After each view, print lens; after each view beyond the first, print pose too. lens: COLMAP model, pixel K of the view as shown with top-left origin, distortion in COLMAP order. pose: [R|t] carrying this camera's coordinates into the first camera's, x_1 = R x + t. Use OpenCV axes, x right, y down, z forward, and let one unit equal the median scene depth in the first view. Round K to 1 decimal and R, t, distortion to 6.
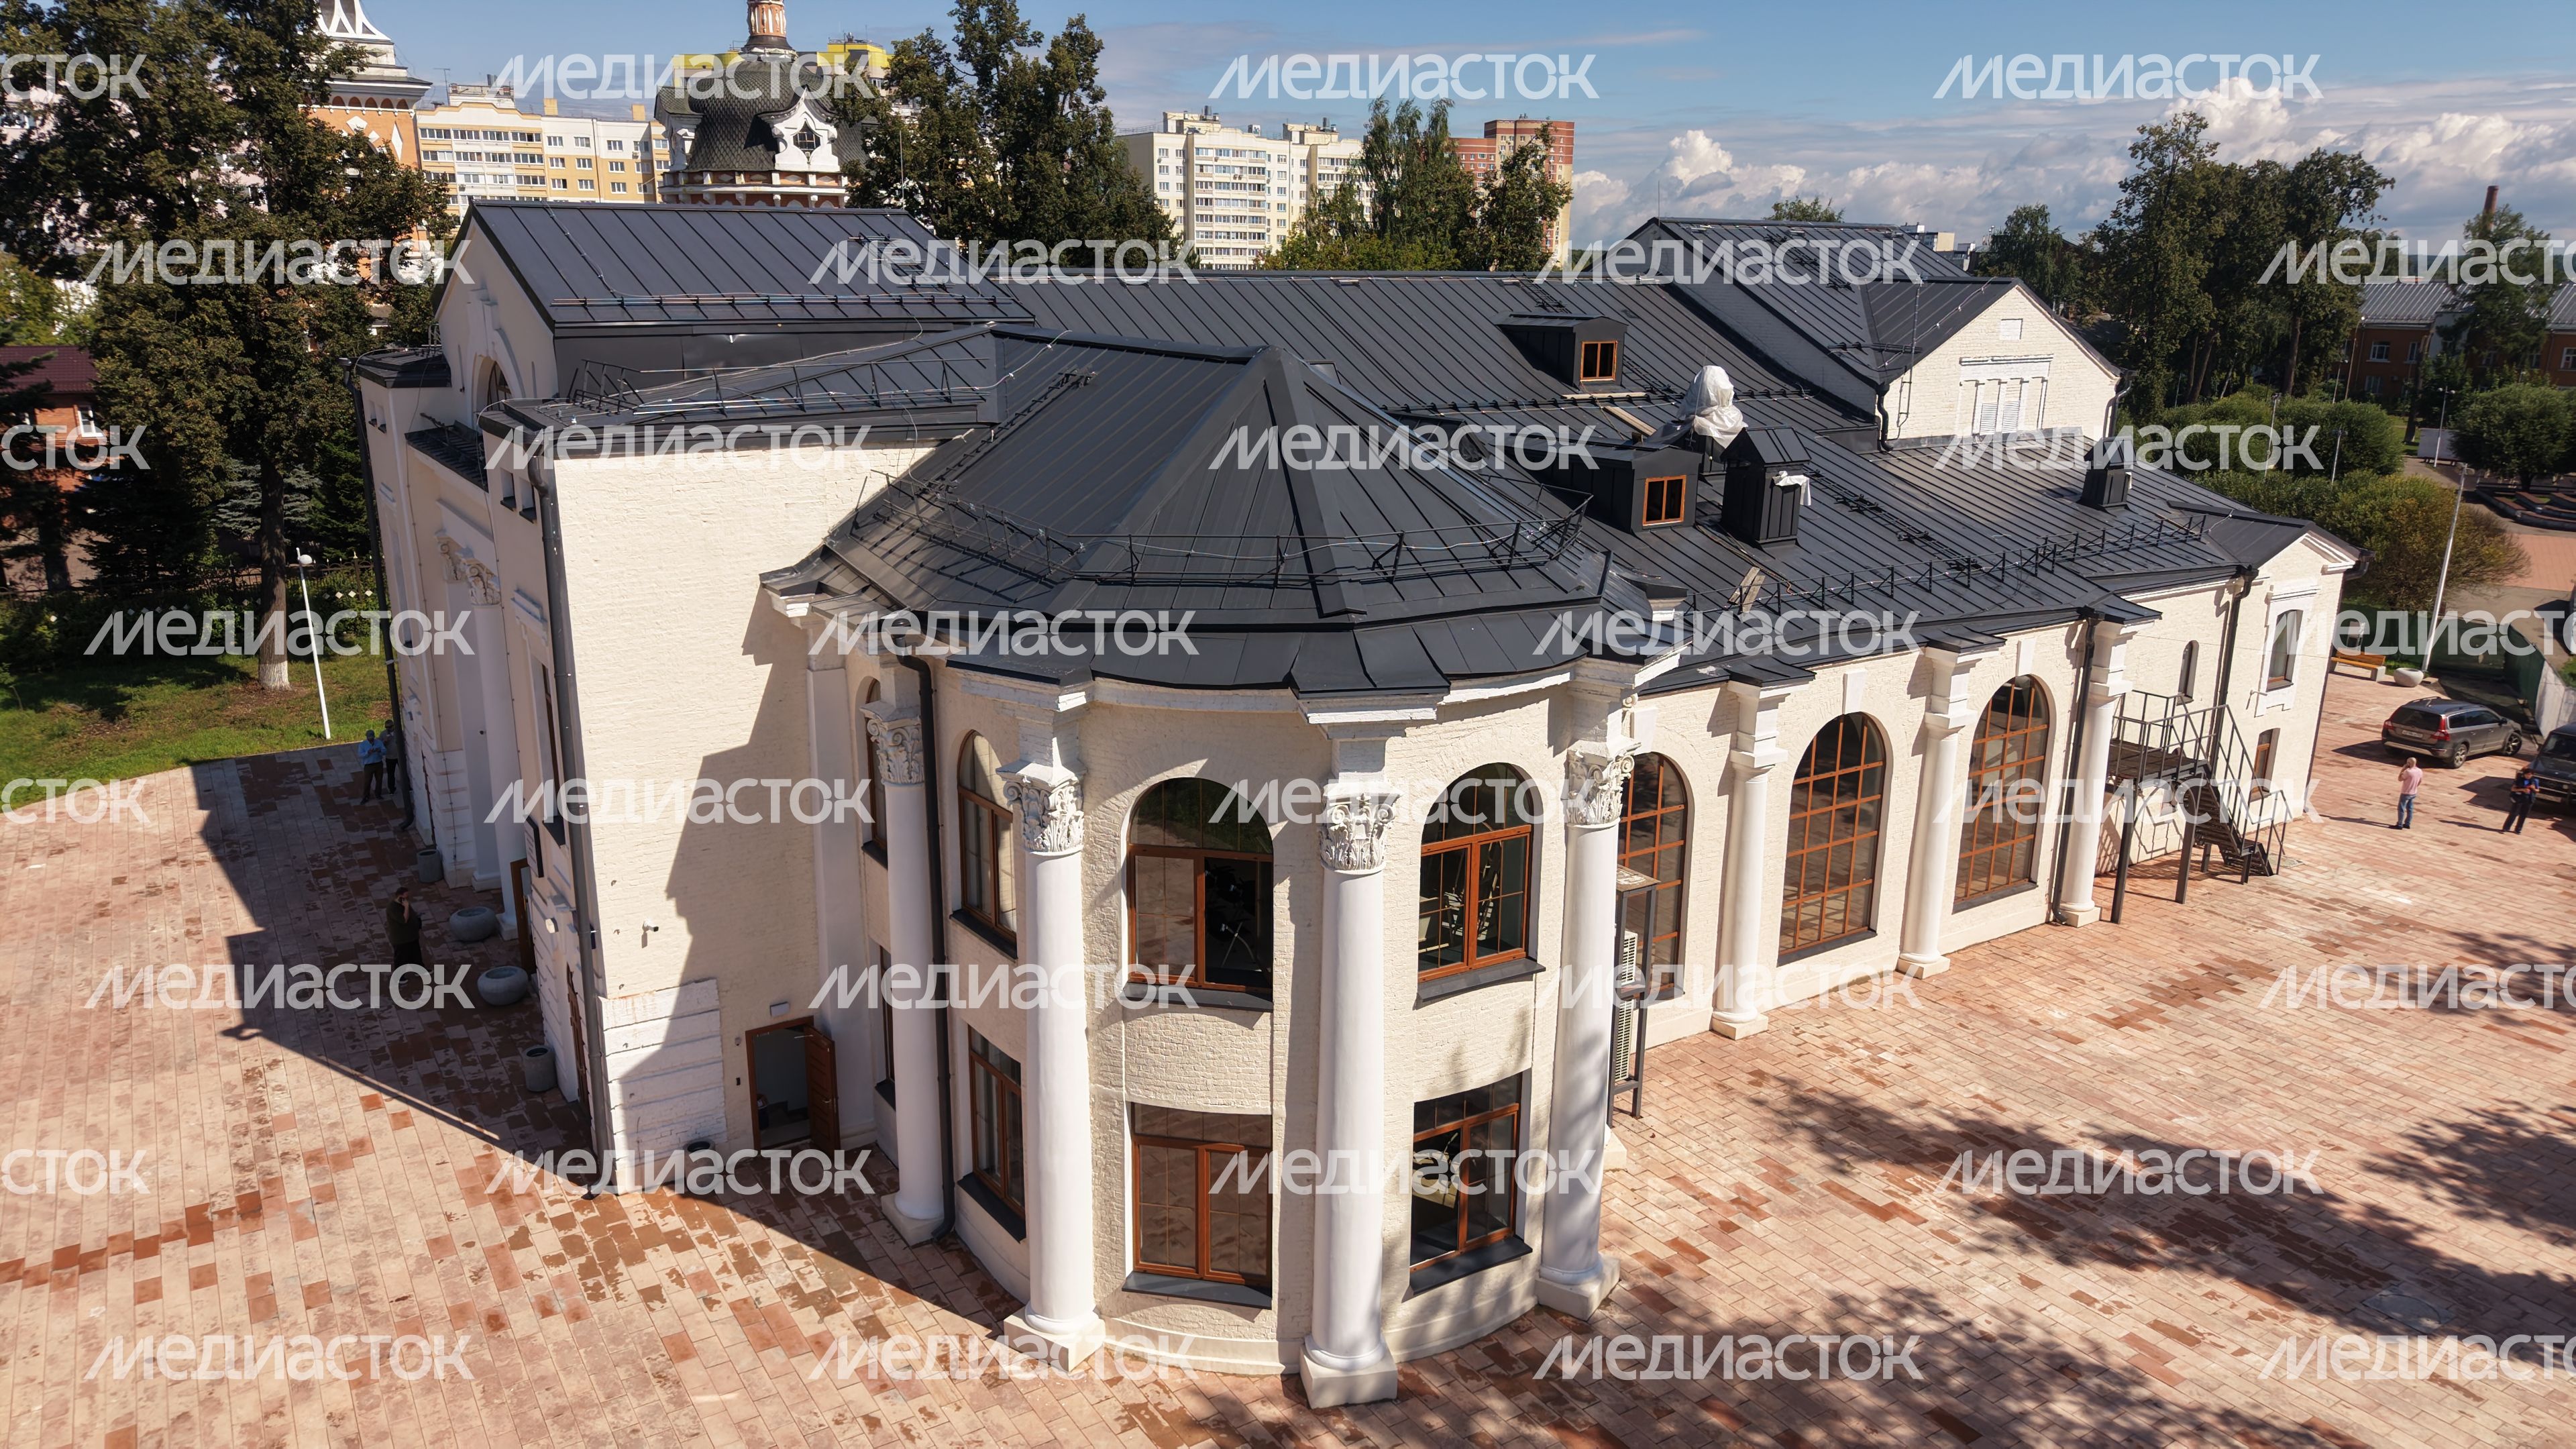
lens RADIAL K [[1738.9, 0, 1288.0], [0, 1738.9, 724.5], [0, 0, 1]] dist [0.097800, -0.117542]
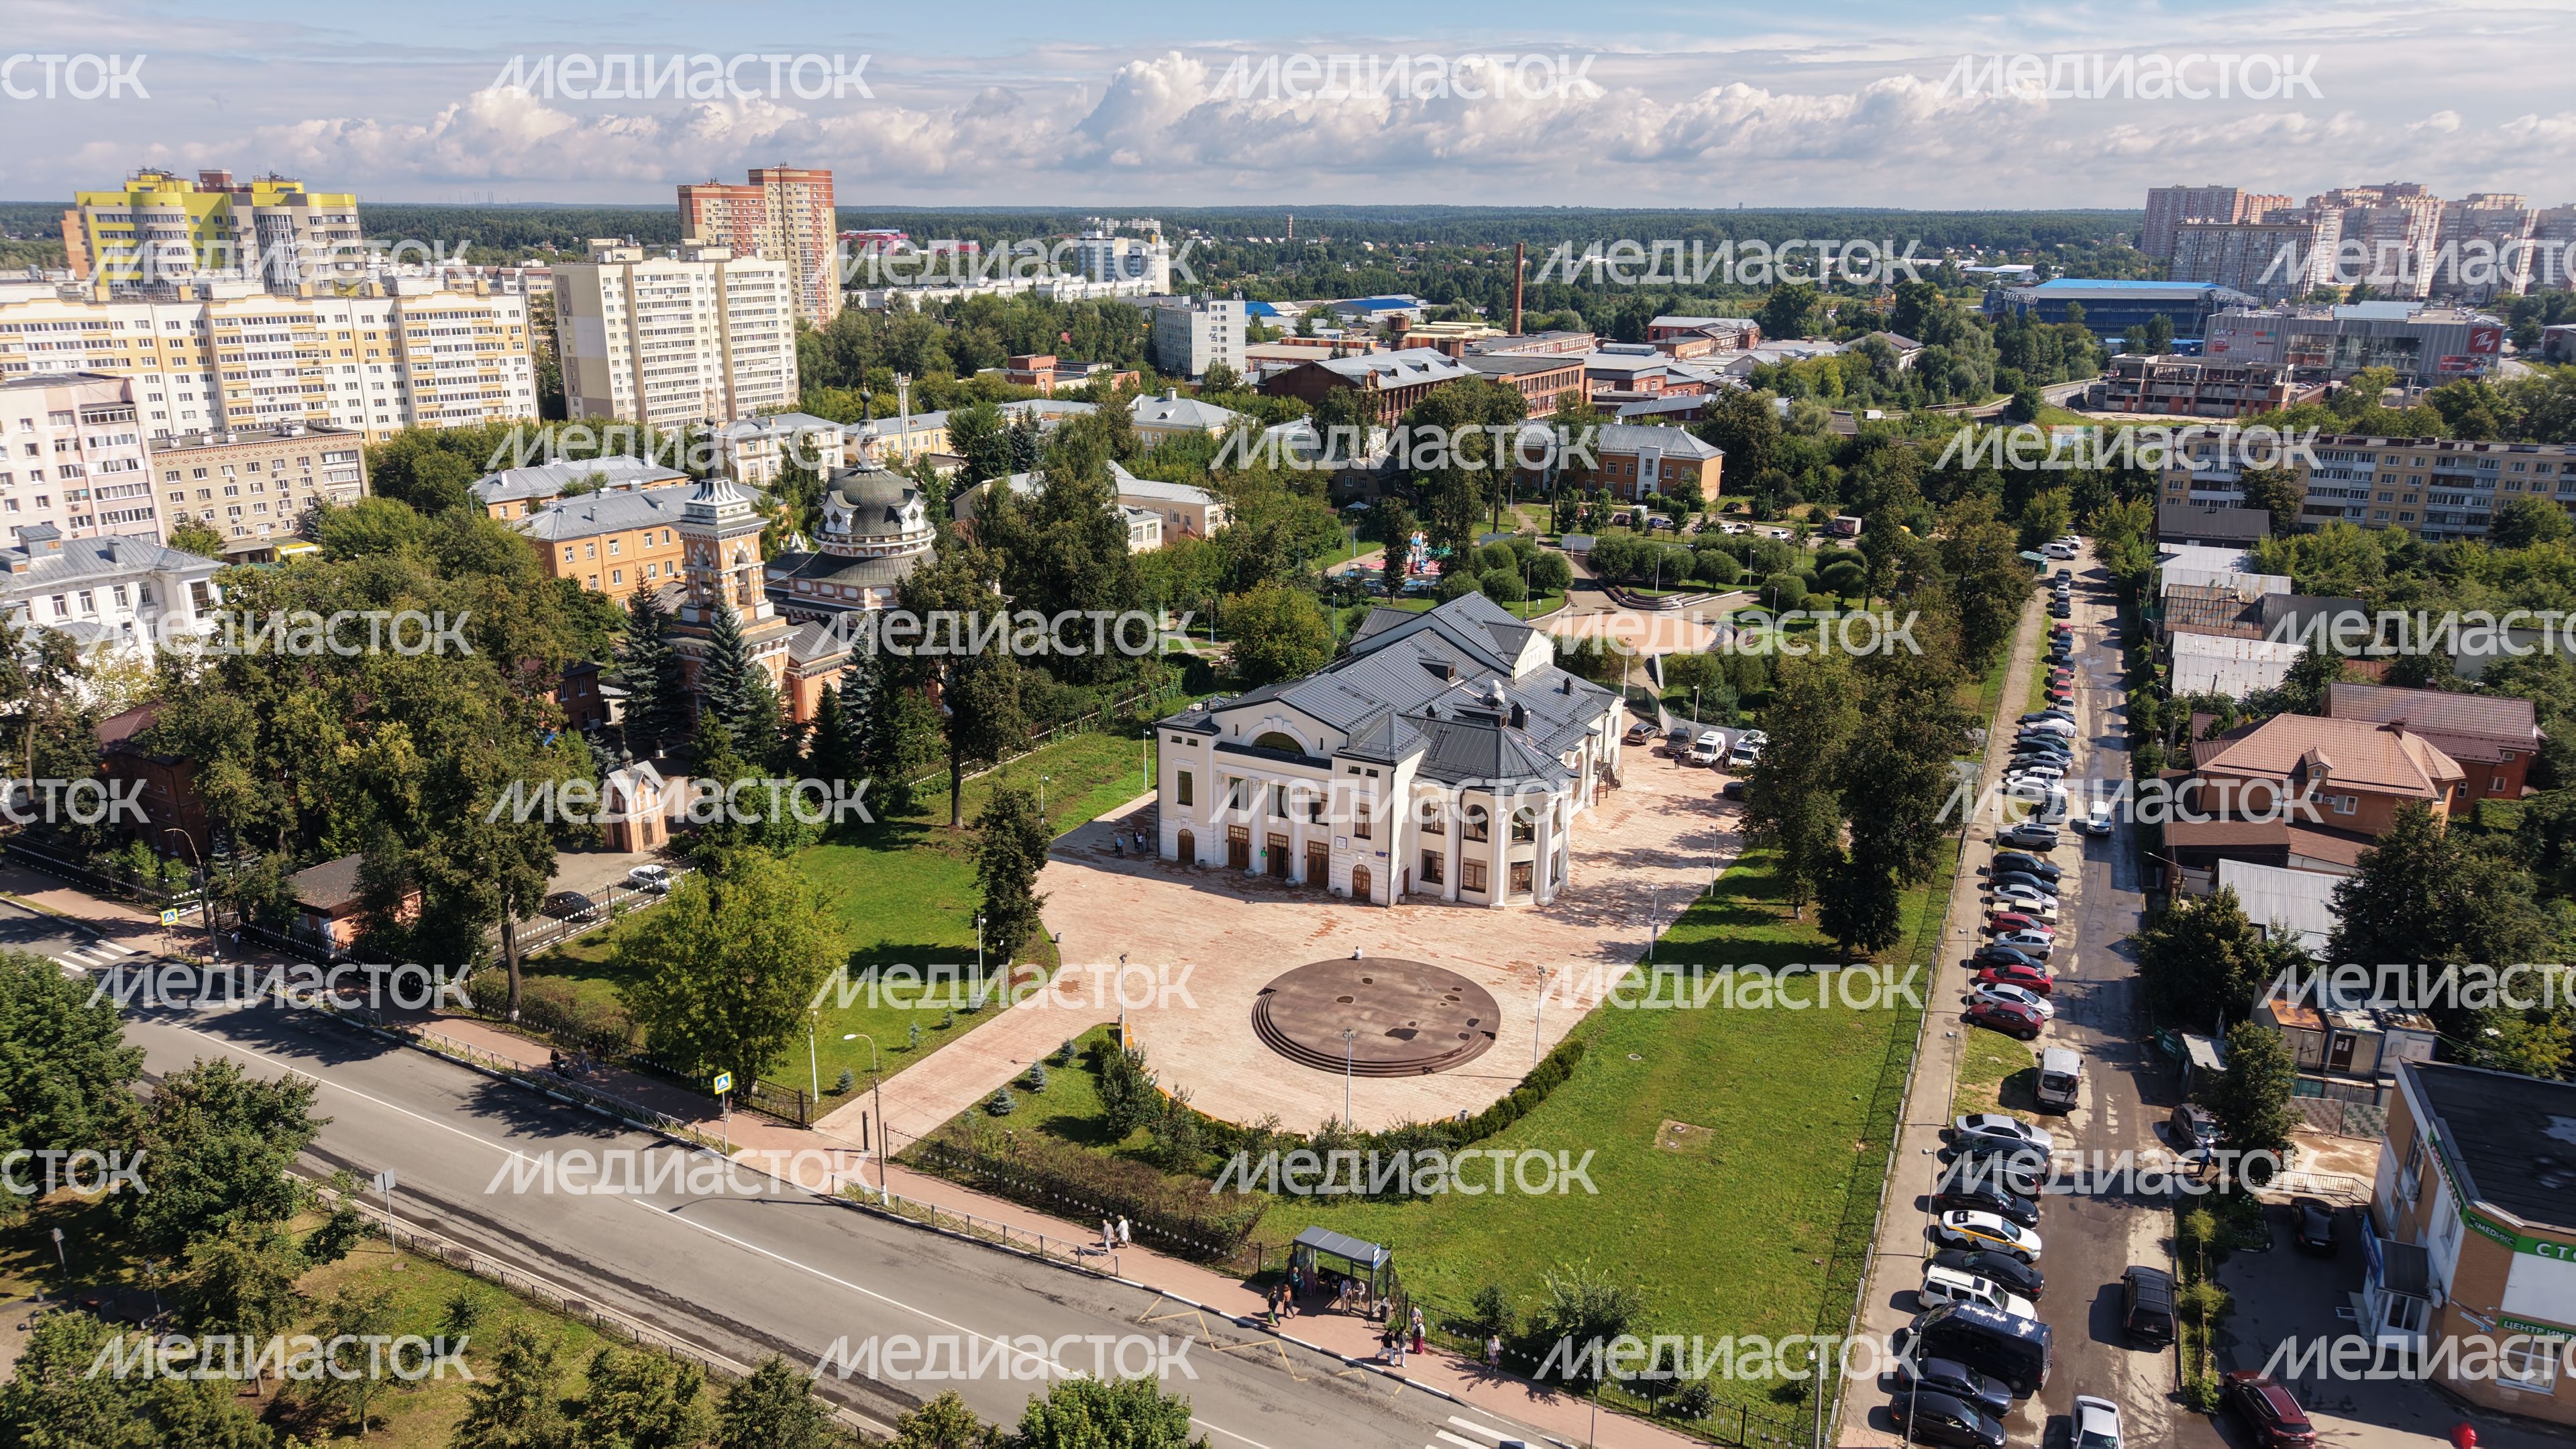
lens RADIAL K [[1738.9, 0, 1288.0], [0, 1738.9, 724.5], [0, 0, 1]] dist [0.097800, -0.117542]
pose [[0.890586, -0.131198, 0.435480, -0.218129], [0.117678, 0.991356, 0.058008, -0.045203], [-0.439326, -0.000415, 0.898327, -0.265089]]
